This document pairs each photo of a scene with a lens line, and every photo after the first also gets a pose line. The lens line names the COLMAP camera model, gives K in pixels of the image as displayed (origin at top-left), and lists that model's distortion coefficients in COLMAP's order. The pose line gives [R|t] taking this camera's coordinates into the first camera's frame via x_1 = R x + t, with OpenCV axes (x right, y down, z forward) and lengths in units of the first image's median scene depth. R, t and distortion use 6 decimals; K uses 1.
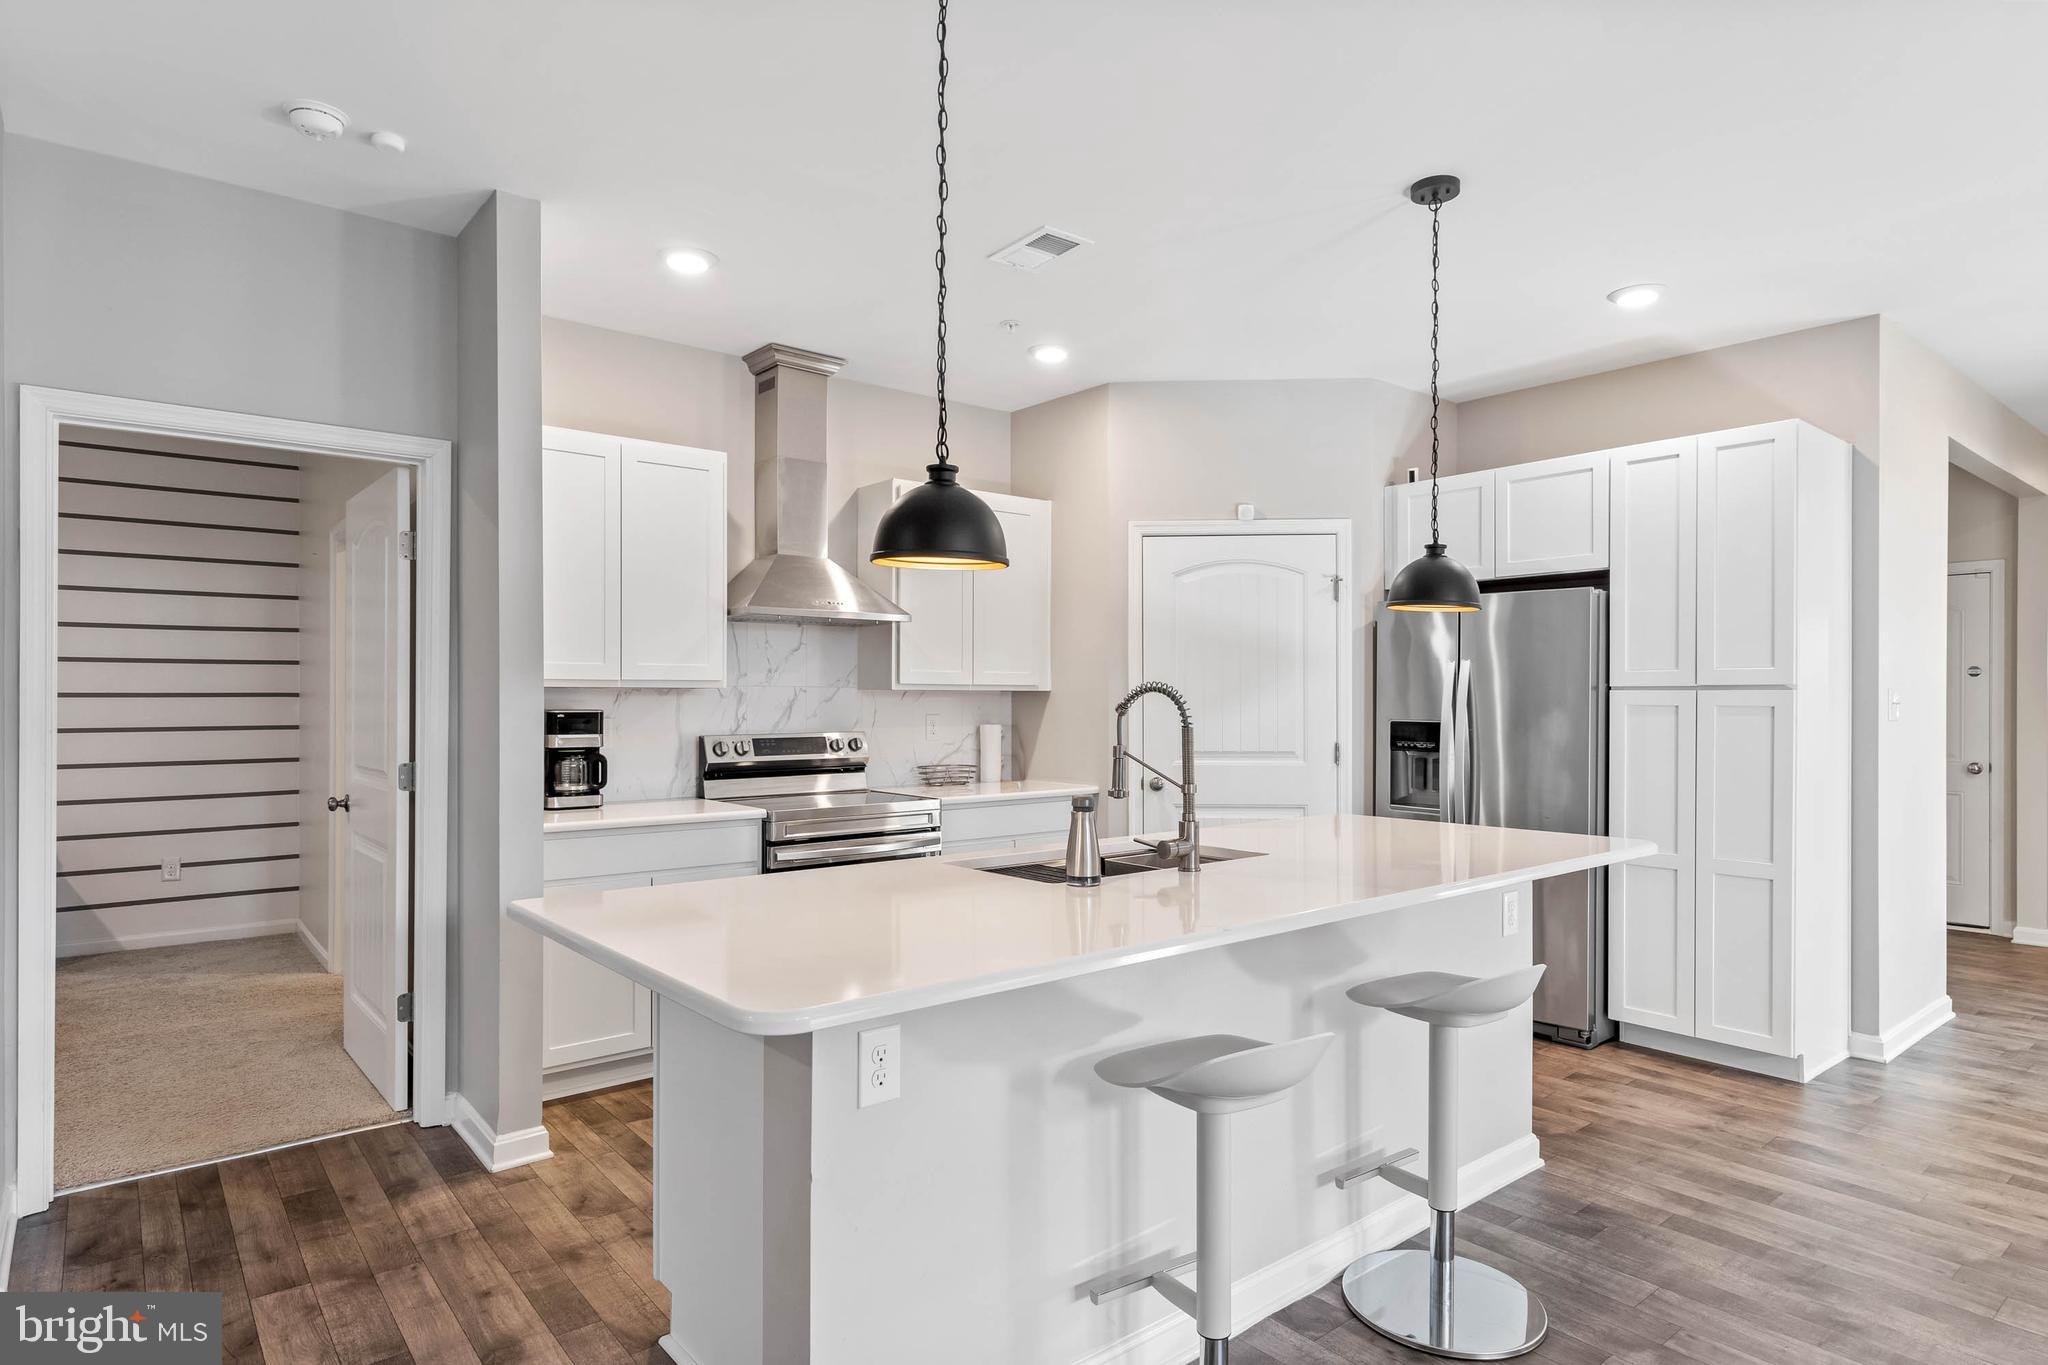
lens RADIAL K [[1148.7, 0, 1017.7], [0, 1148.7, 683.5], [0, 0, 1]] dist [0.000136, 0.004730]
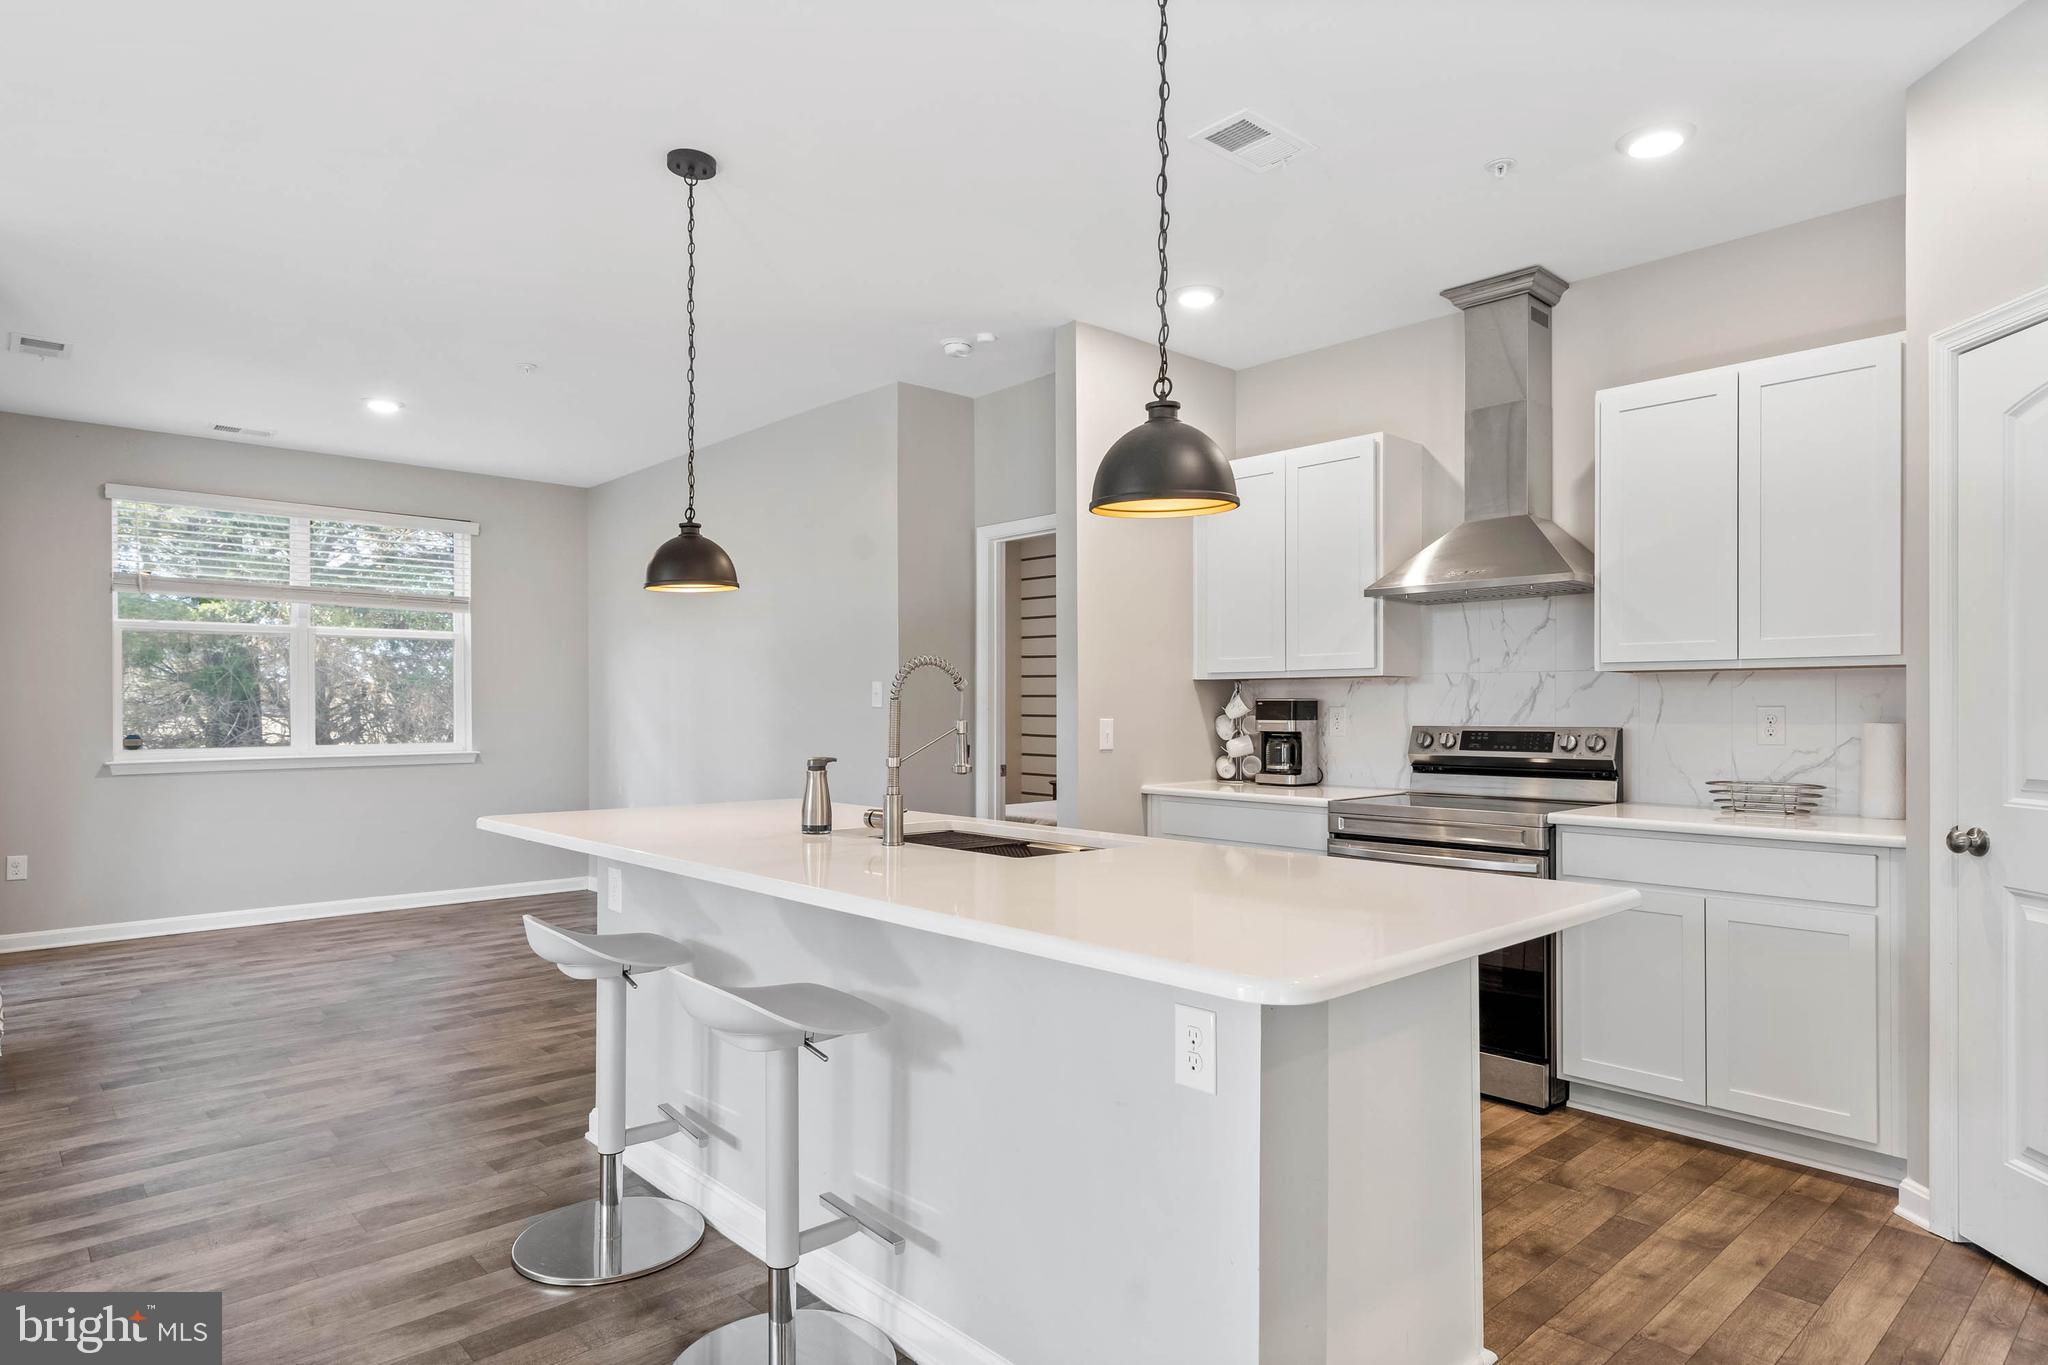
lens RADIAL K [[1148.7, 0, 1023.2], [0, 1148.7, 691.0], [0, 0, 1]] dist [0.000136, 0.004730]
pose [[0.049323, -0.013216, -0.998695, 0.649123], [0.015969, 0.999795, -0.012442, 0.022340], [0.998655, -0.015335, 0.049524, 0.609436]]
